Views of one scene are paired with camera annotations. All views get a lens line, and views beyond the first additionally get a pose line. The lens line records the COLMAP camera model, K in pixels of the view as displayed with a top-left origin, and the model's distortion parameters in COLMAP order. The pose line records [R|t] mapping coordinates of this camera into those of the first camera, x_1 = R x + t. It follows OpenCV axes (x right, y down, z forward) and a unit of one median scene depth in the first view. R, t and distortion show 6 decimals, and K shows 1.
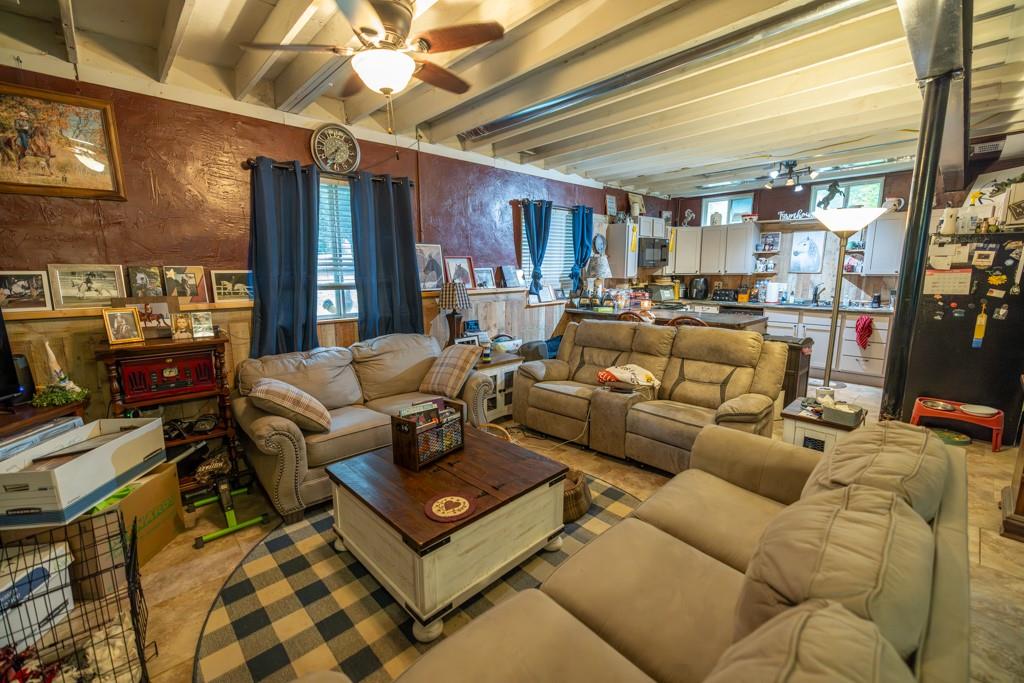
lens RADIAL K [[423.8, 0, 506.2], [0, 423.8, 340.8], [0, 0, 1]] dist [0.000068, 0.000530]
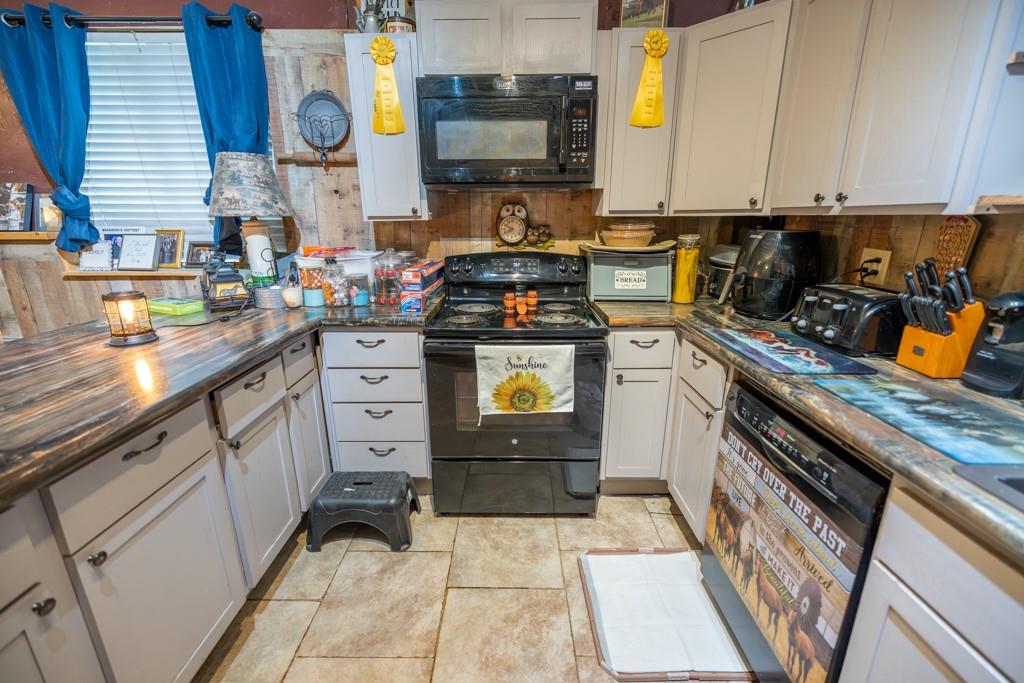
lens RADIAL K [[423.8, 0, 510.9], [0, 423.8, 340.1], [0, 0, 1]] dist [0.000068, 0.000530]
pose [[0.732751, 0.200215, -0.650377, 0.582138], [-0.123028, 0.978965, 0.162760, -0.119943], [0.669284, -0.039248, 0.741970, 0.801055]]
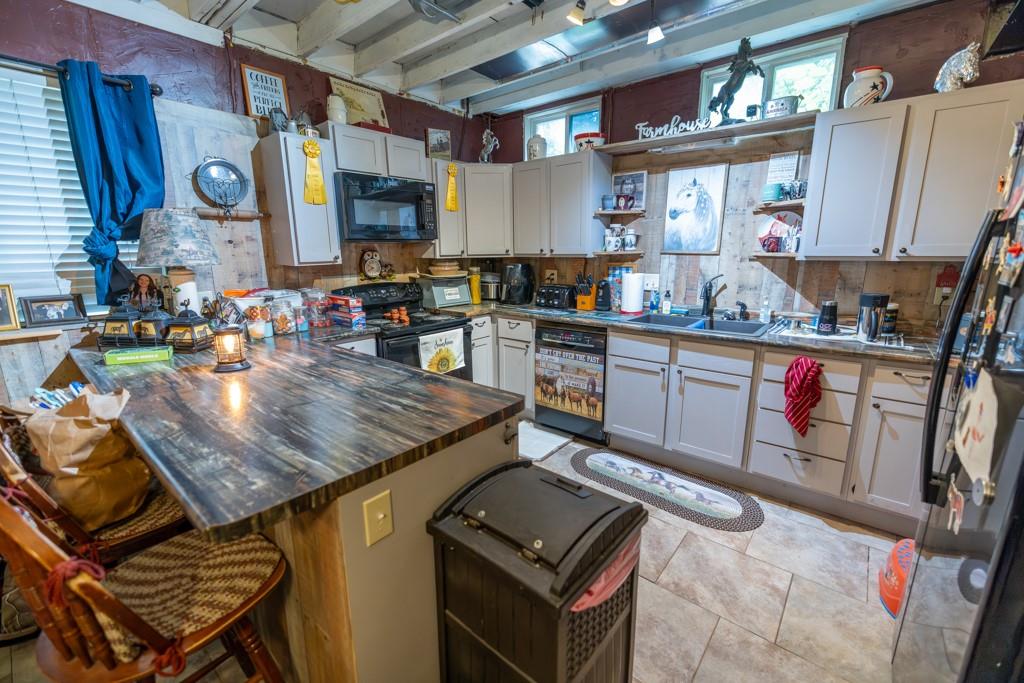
lens RADIAL K [[423.8, 0, 508.1], [0, 423.8, 340.2], [0, 0, 1]] dist [0.000068, 0.000530]
pose [[0.992218, -0.023490, 0.122279, 0.427183], [0.018627, 0.998995, 0.040763, -0.082421], [-0.123114, -0.038168, 0.991658, 0.526549]]
